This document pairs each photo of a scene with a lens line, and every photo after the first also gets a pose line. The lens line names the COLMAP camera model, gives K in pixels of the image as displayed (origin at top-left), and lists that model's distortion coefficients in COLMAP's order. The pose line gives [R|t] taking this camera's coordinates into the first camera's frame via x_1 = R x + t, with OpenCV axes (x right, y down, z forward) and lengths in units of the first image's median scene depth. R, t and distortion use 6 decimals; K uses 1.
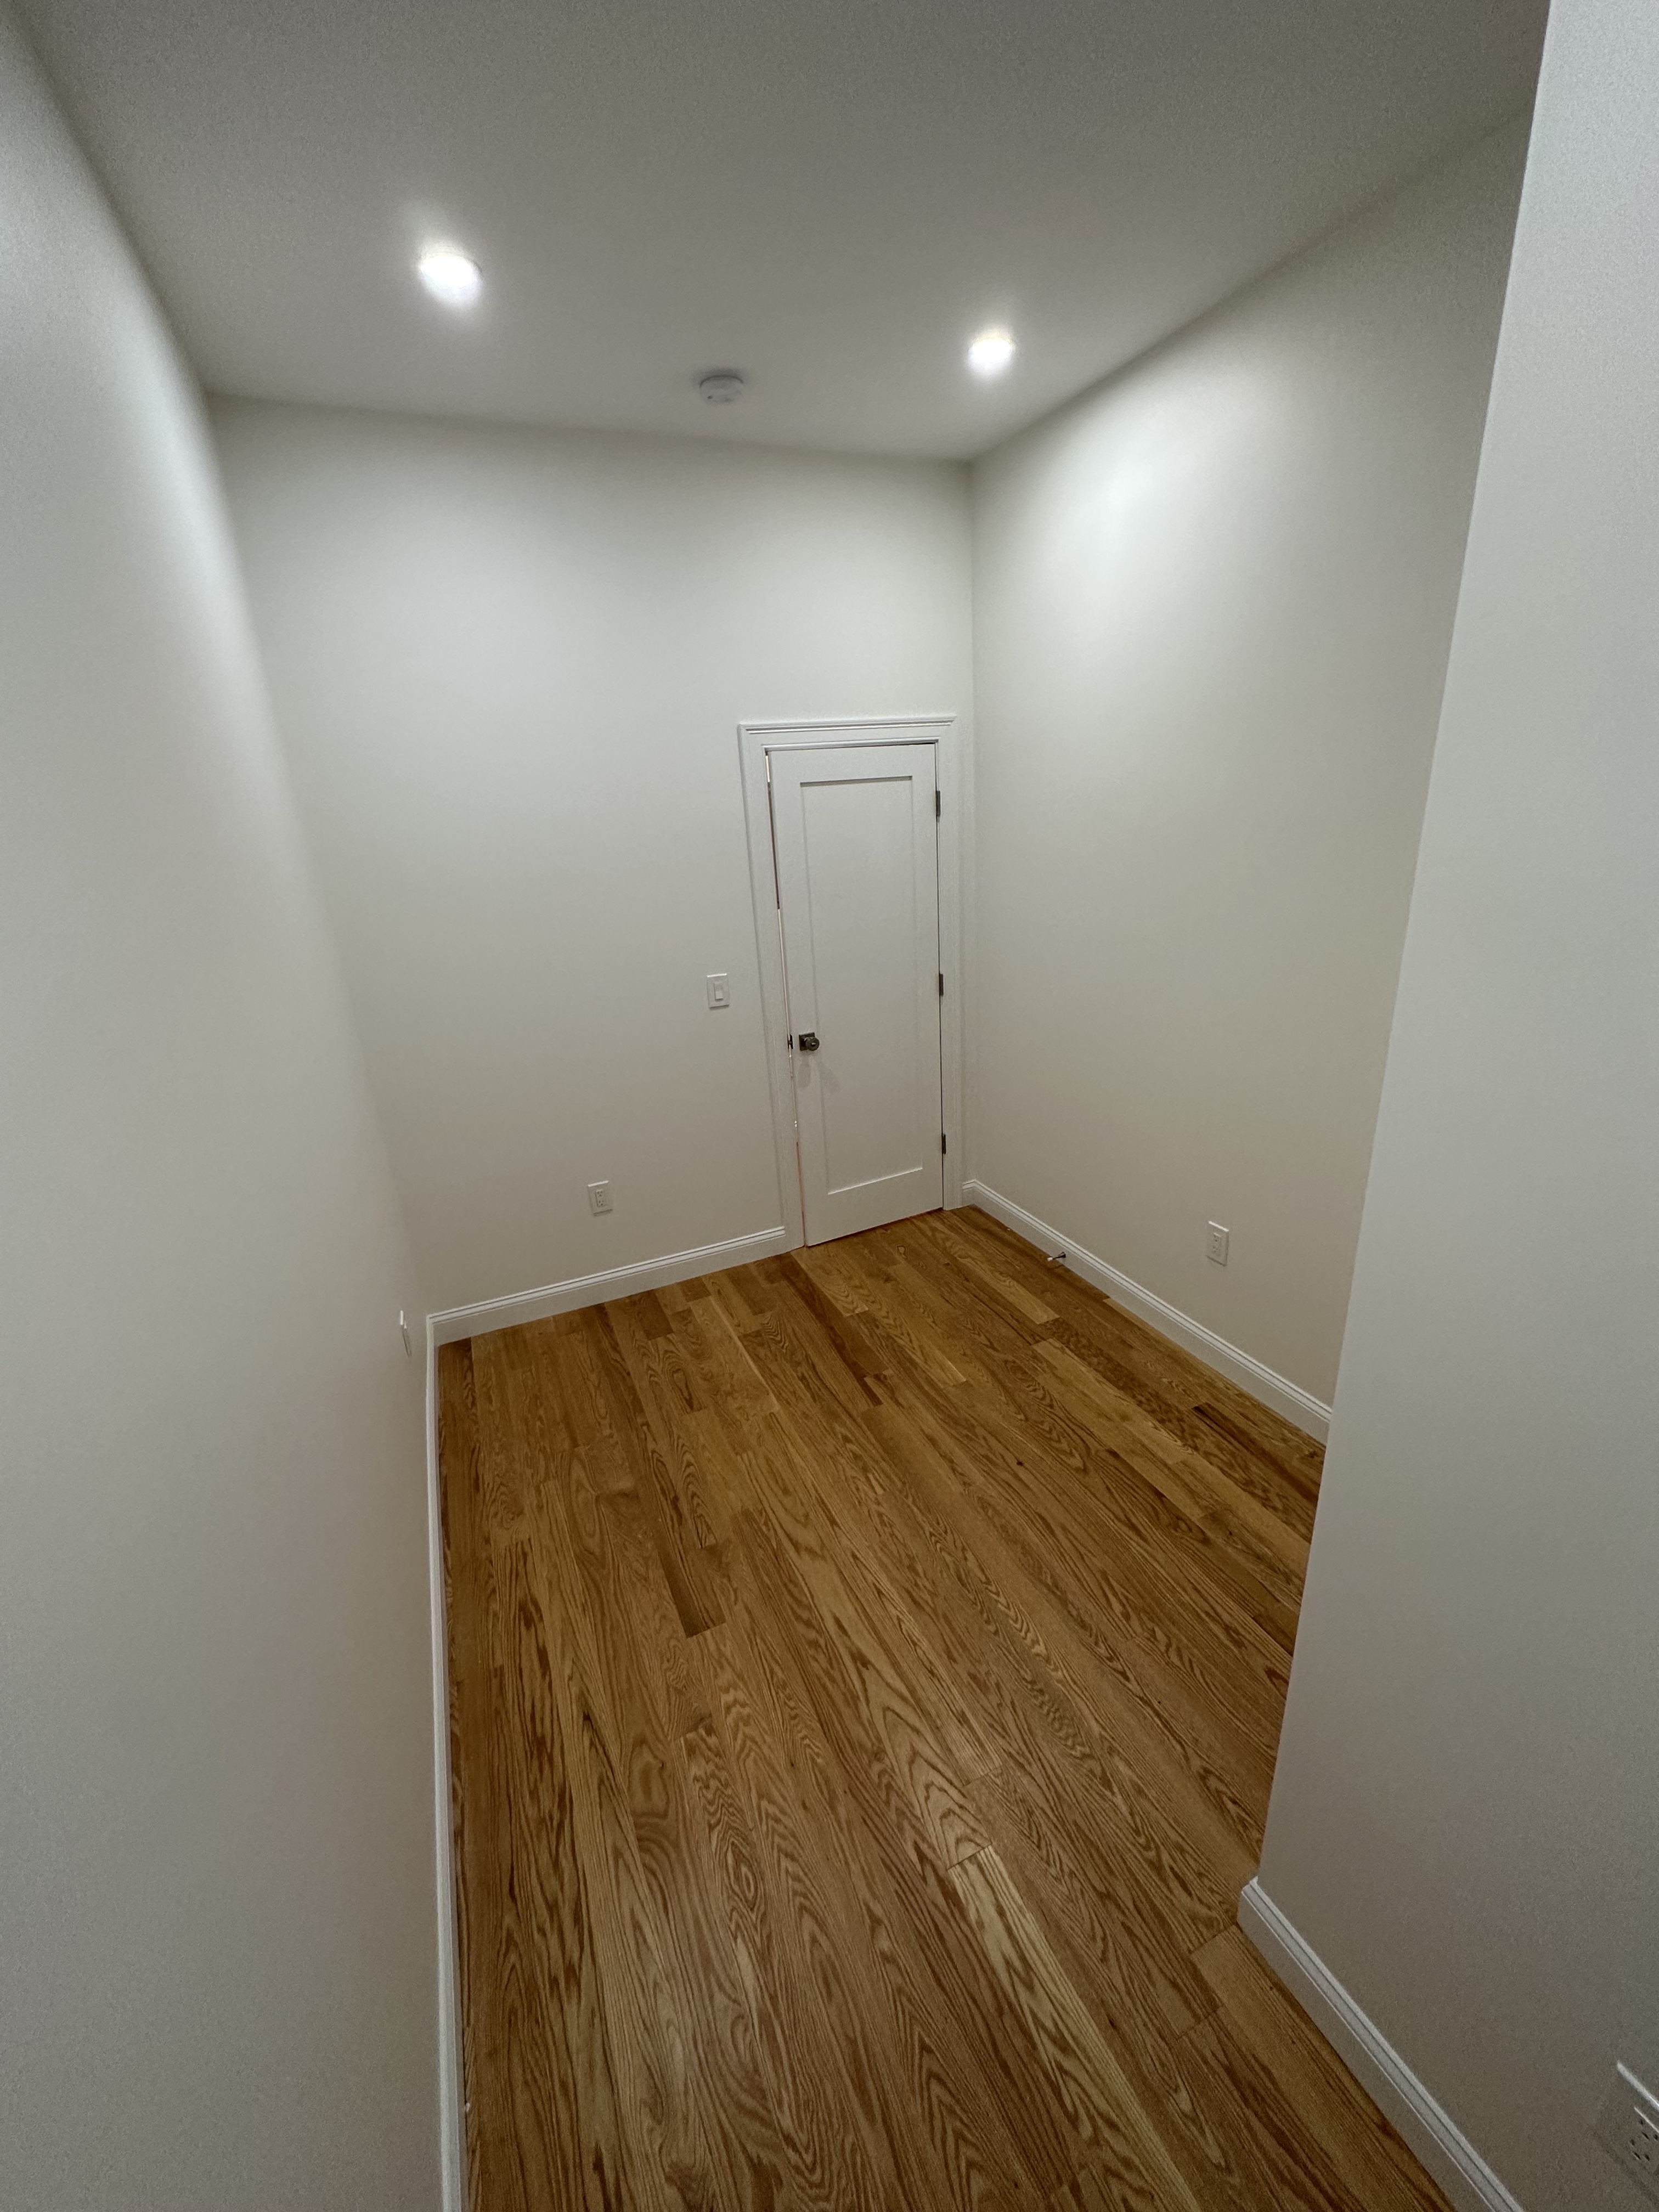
lens RADIAL K [[883.2, 0, 829.5], [0, 883.2, 1106.0], [0, 0, 1]] dist [-0.000208, 0.000190]
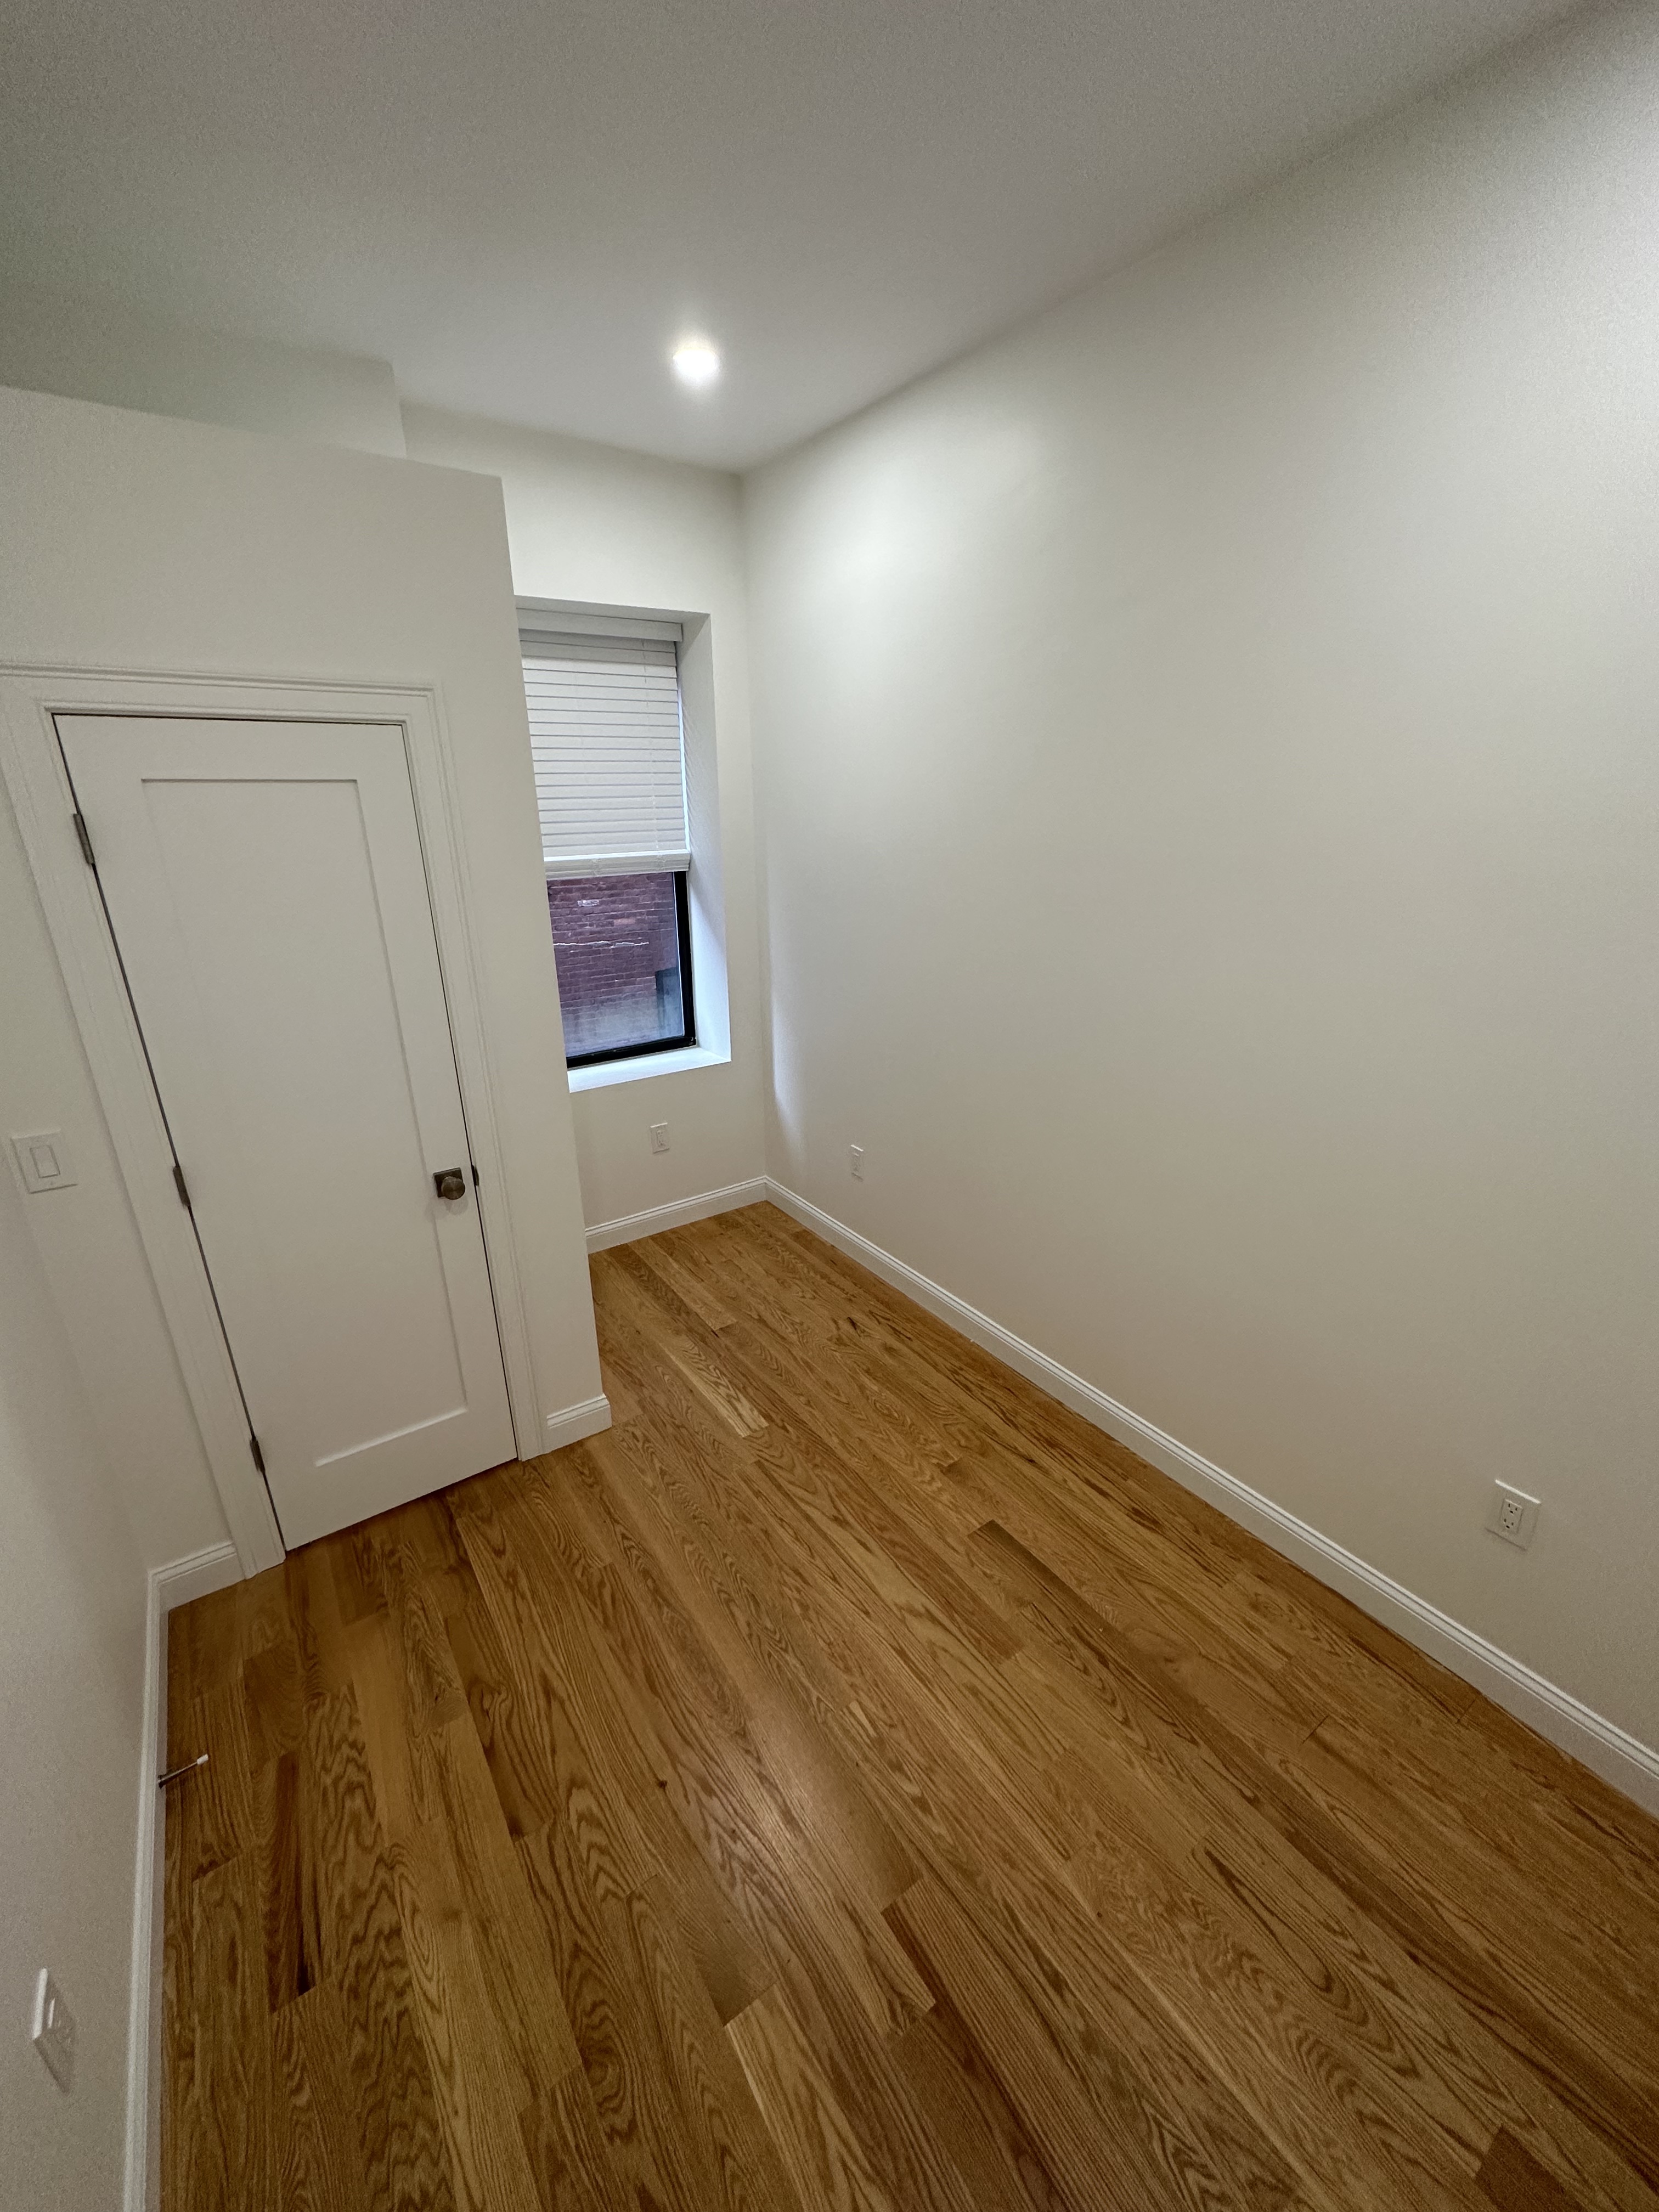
lens RADIAL K [[883.2, 0, 829.5], [0, 883.2, 1106.0], [0, 0, 1]] dist [-0.000208, 0.000190]
pose [[-0.981178, 0.119992, -0.151301, 0.146686], [-0.003626, 0.771924, 0.635705, -0.508808], [0.193073, 0.624288, -0.756959, 1.392119]]
